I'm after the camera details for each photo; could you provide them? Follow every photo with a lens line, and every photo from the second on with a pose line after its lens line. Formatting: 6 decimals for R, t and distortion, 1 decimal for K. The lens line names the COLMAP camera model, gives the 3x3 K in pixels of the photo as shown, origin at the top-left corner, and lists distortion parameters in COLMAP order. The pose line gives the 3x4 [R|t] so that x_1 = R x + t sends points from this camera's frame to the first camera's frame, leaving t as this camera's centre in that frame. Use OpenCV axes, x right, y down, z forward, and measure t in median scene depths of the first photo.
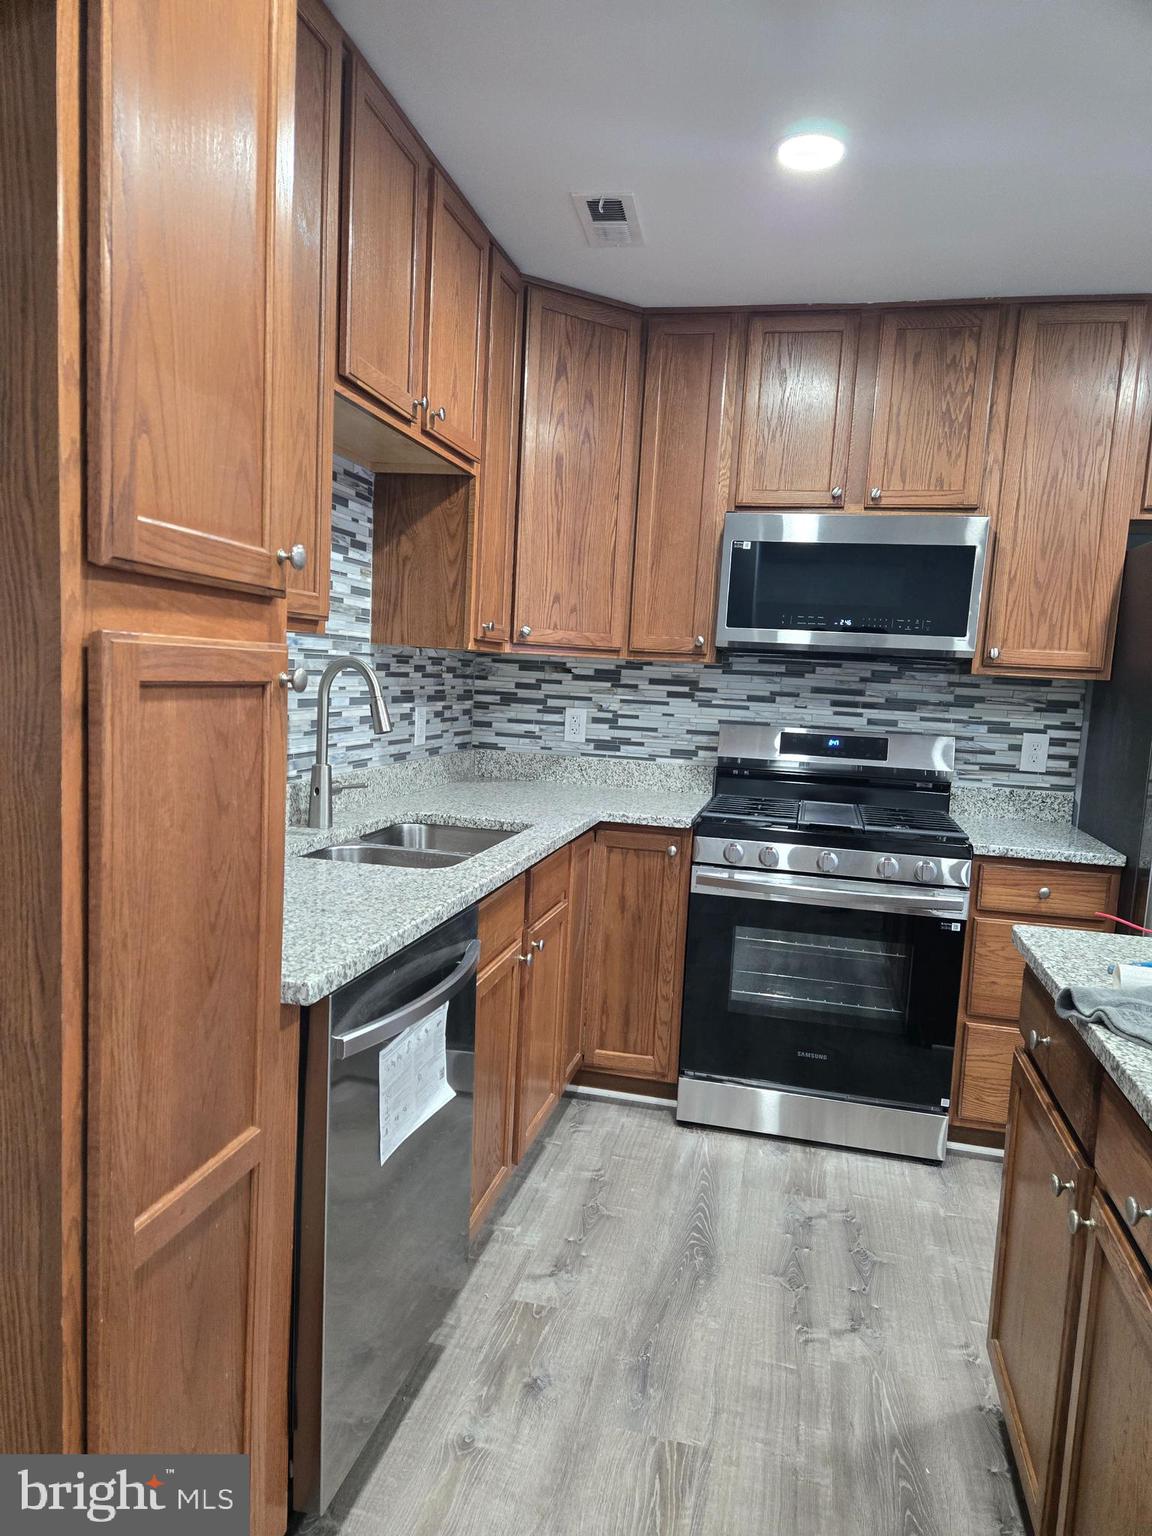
lens RADIAL K [[1020.2, 0, 575.7], [0, 1020.2, 790.7], [0, 0, 1]] dist [0.072714, -0.062148]
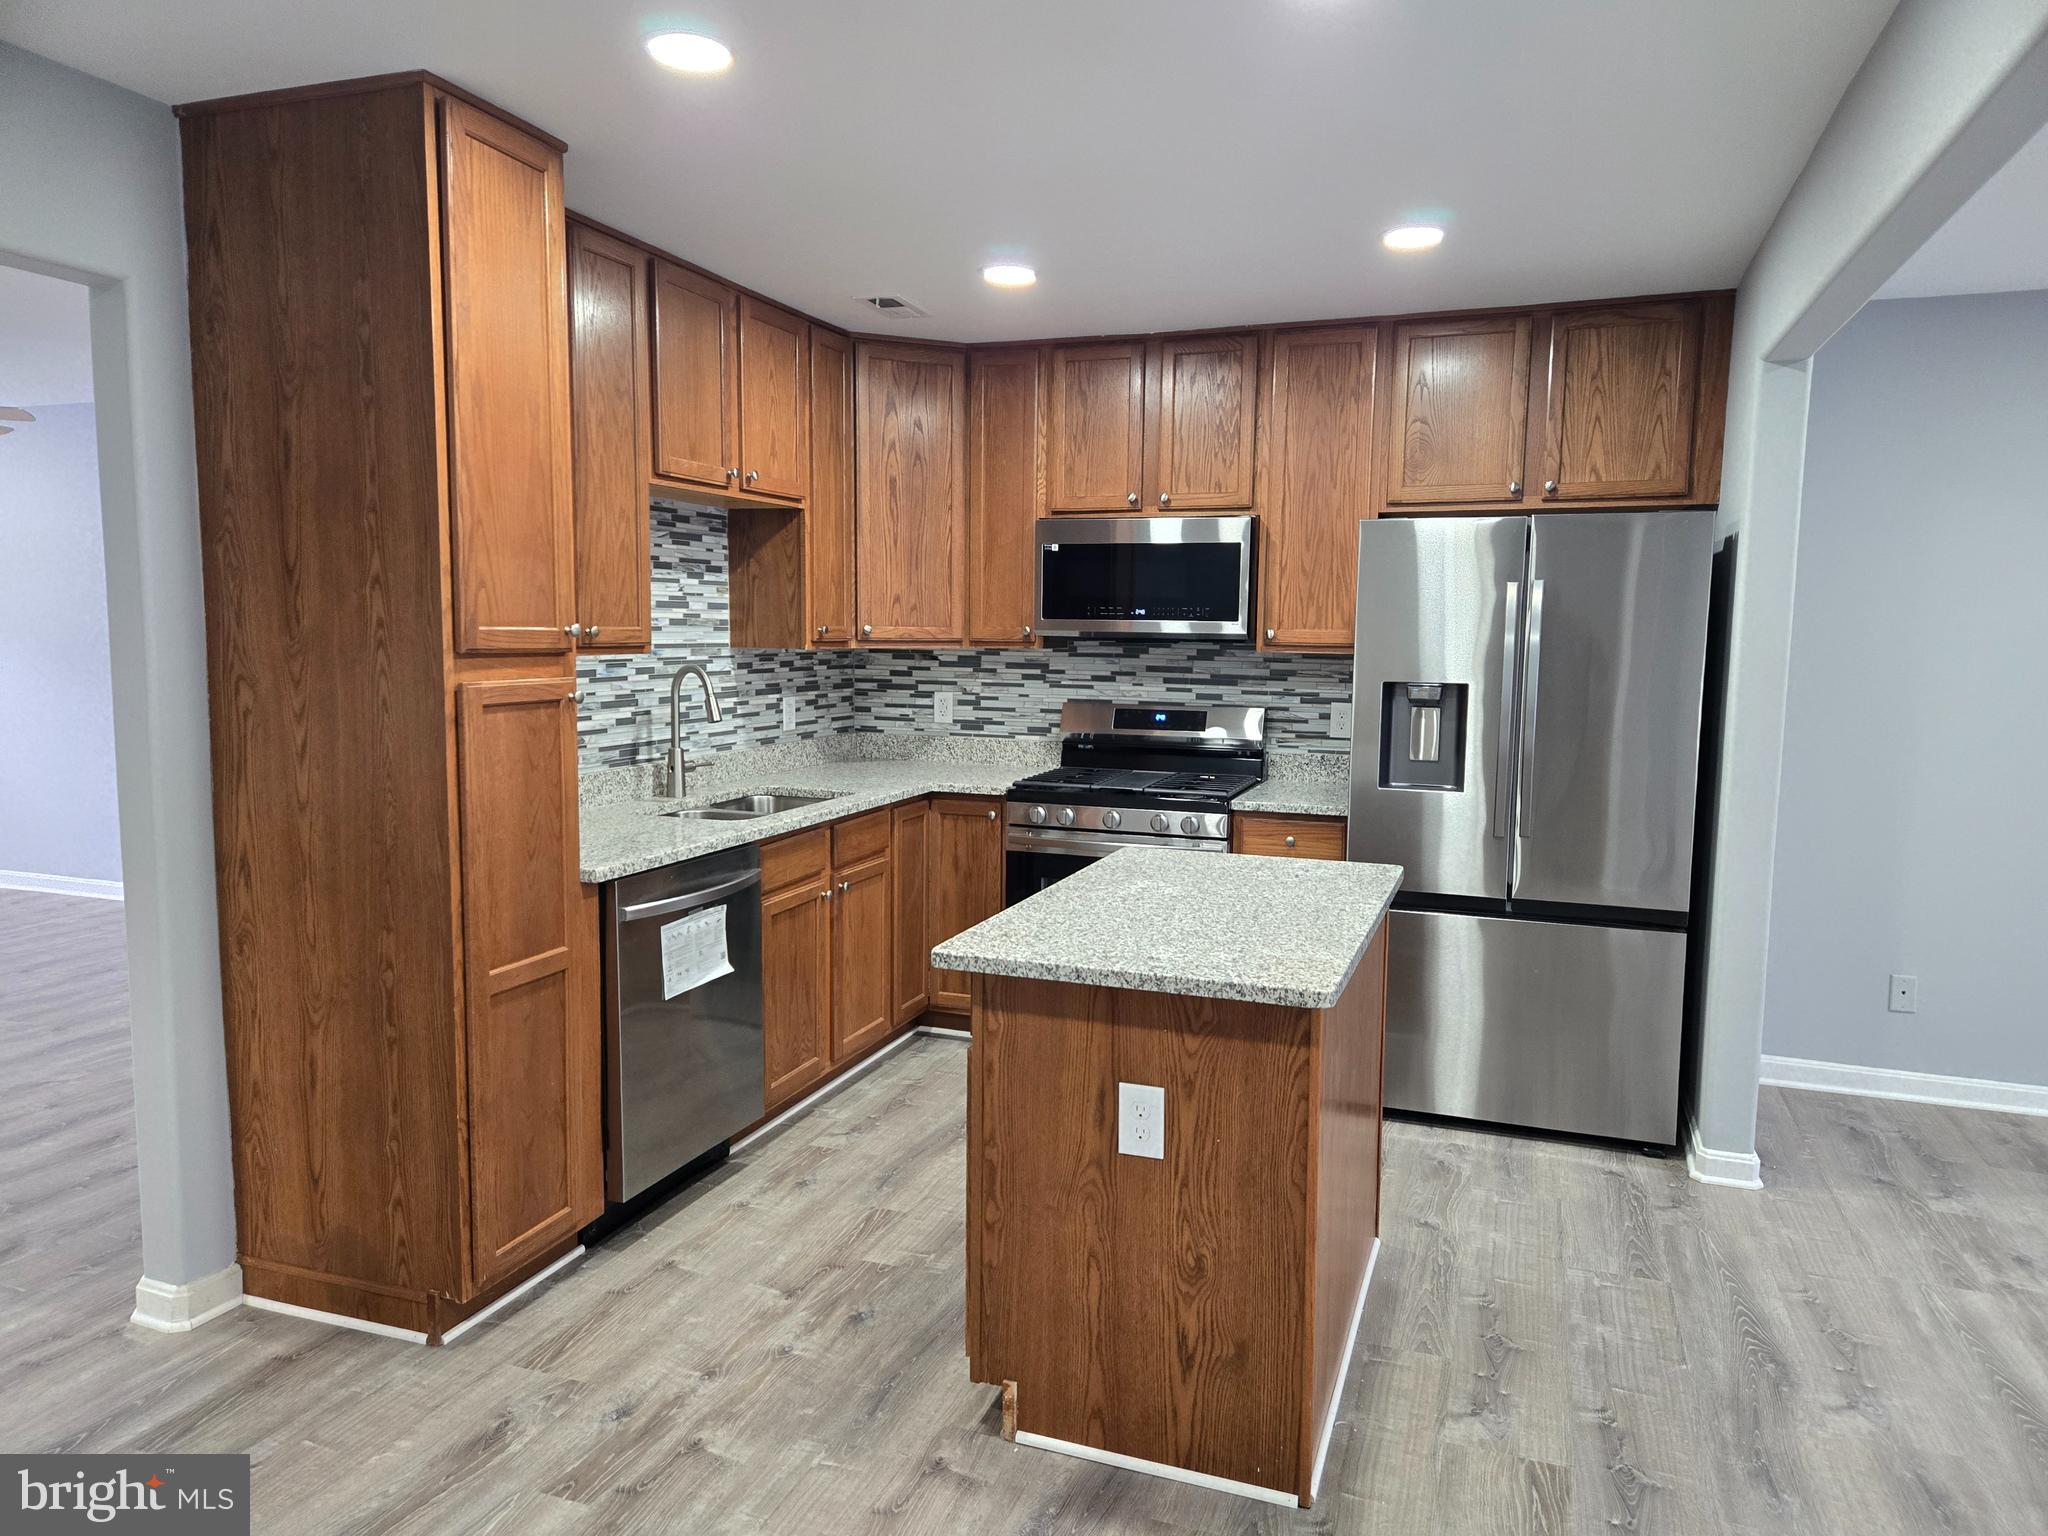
lens RADIAL K [[1360.3, 0, 1024.0], [0, 1360.3, 768.0], [0, 0, 1]] dist [0.072714, -0.062148]
pose [[0.991485, -0.027225, -0.127345, 0.326915], [0.025469, 0.999557, -0.015397, 0.030037], [0.127708, 0.012022, 0.991739, -0.521481]]
